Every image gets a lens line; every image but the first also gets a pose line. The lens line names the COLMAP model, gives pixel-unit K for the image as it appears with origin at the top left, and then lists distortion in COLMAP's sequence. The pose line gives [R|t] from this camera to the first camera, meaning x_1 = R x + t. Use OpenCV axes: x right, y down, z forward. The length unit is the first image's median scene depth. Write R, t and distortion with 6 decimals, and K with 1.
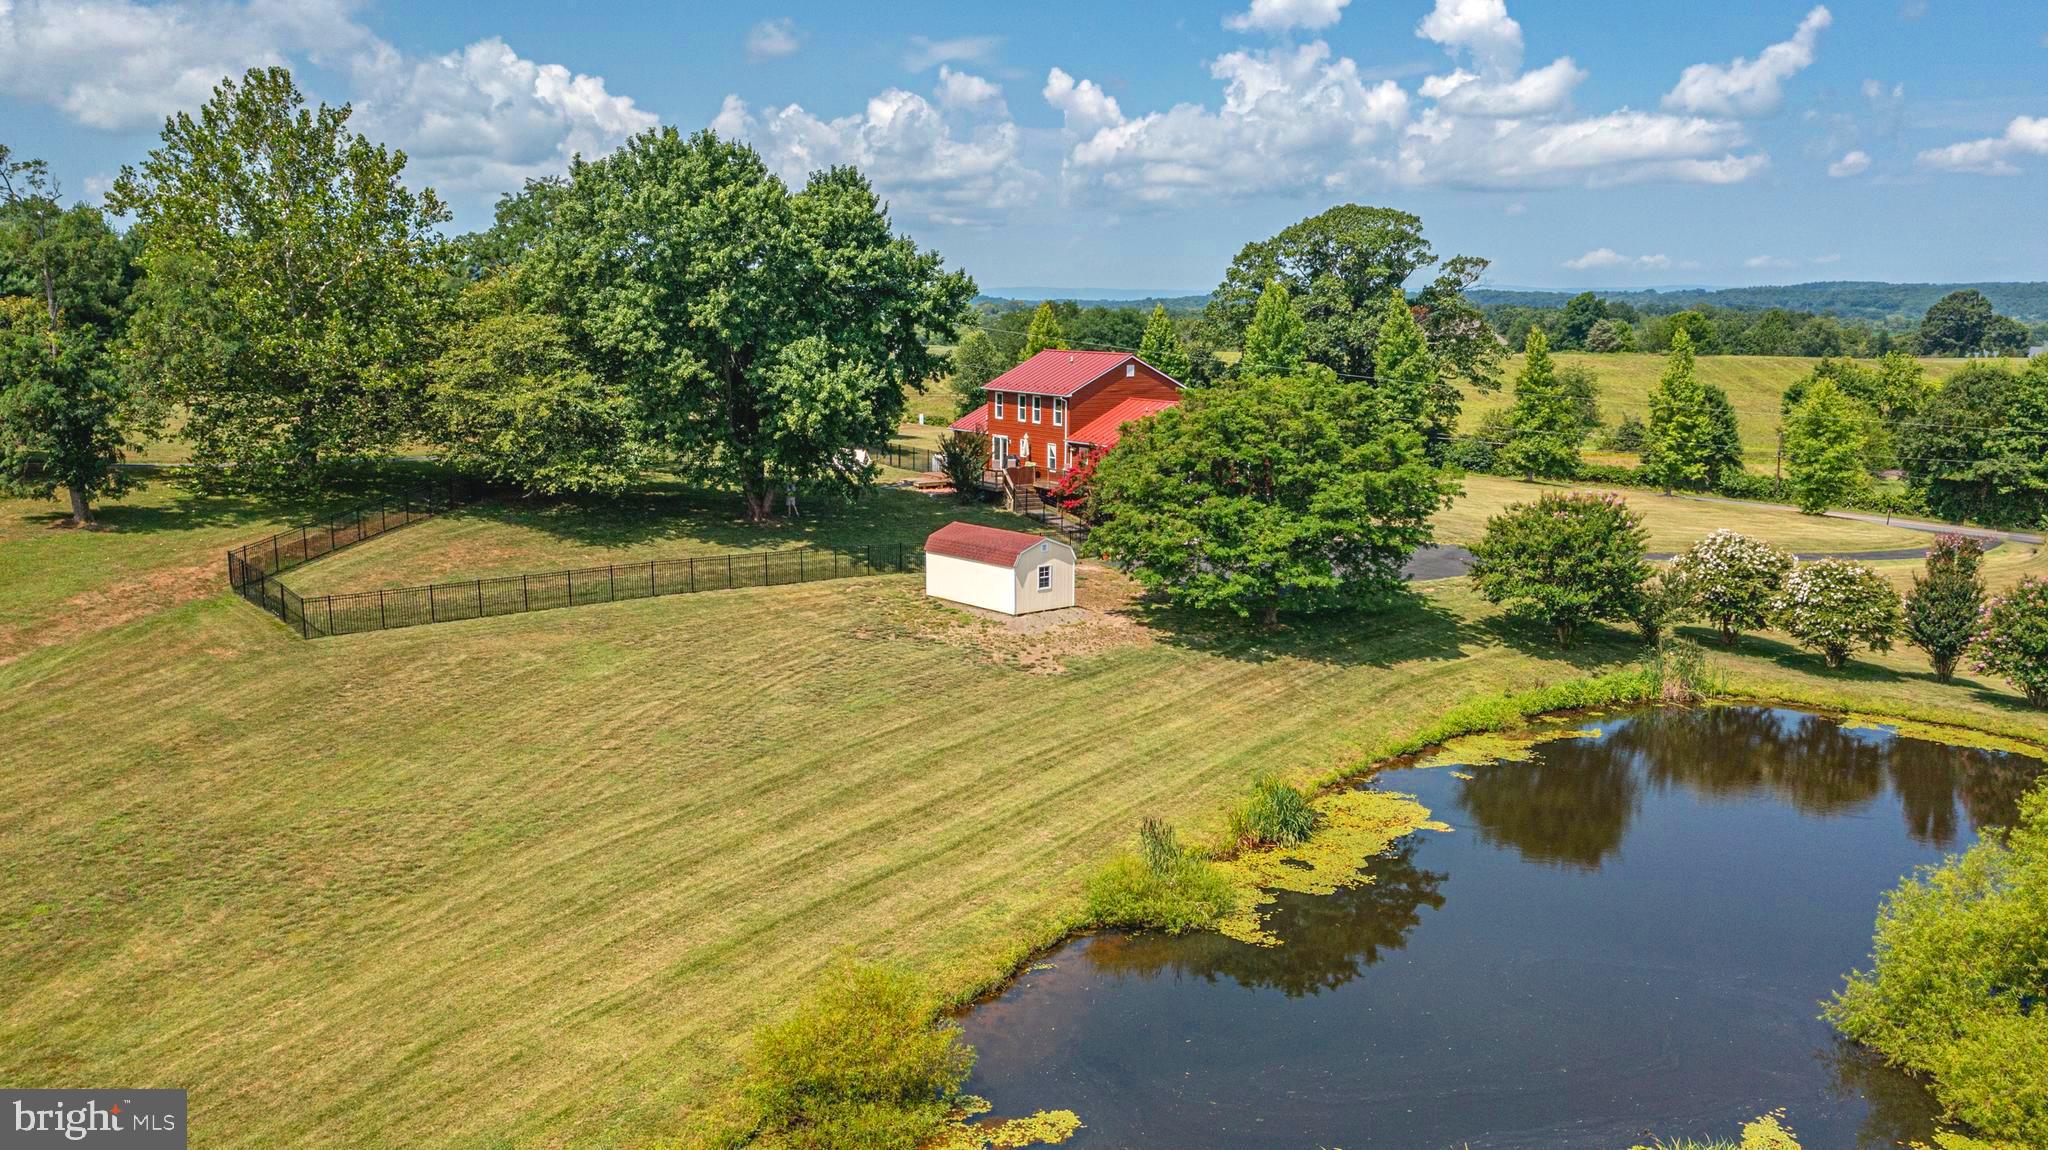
lens RADIAL K [[1632.0, 0, 1024.0], [0, 1632.0, 575.0], [0, 0, 1]] dist [-0.001606, 0.002245]
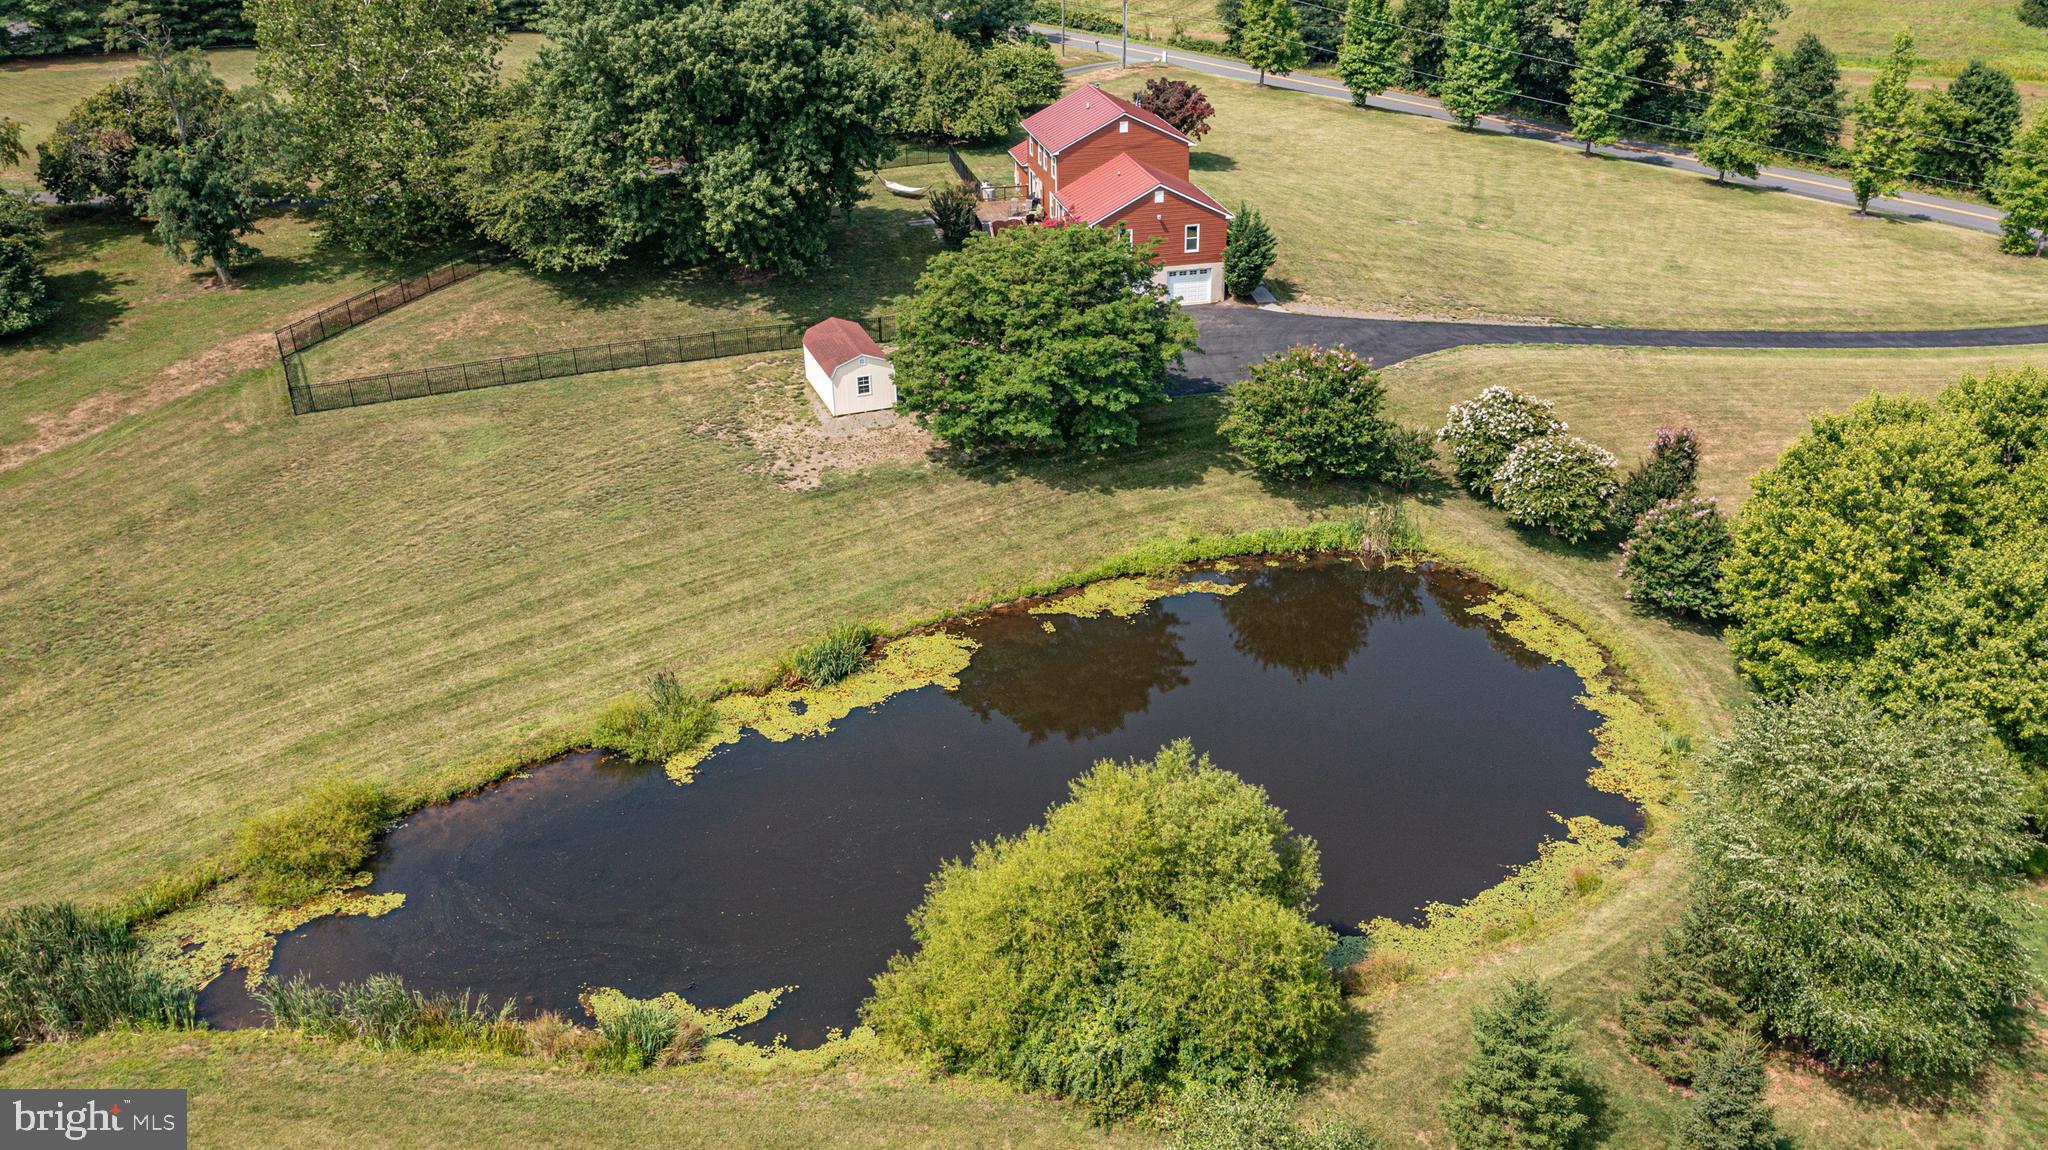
lens RADIAL K [[1632.0, 0, 1024.0], [0, 1632.0, 575.0], [0, 0, 1]] dist [-0.001606, 0.002245]
pose [[0.939253, 0.134182, -0.315911, 0.578147], [-0.031292, 0.950059, 0.310497, -0.269218], [0.341797, -0.281749, 0.896544, -0.087768]]
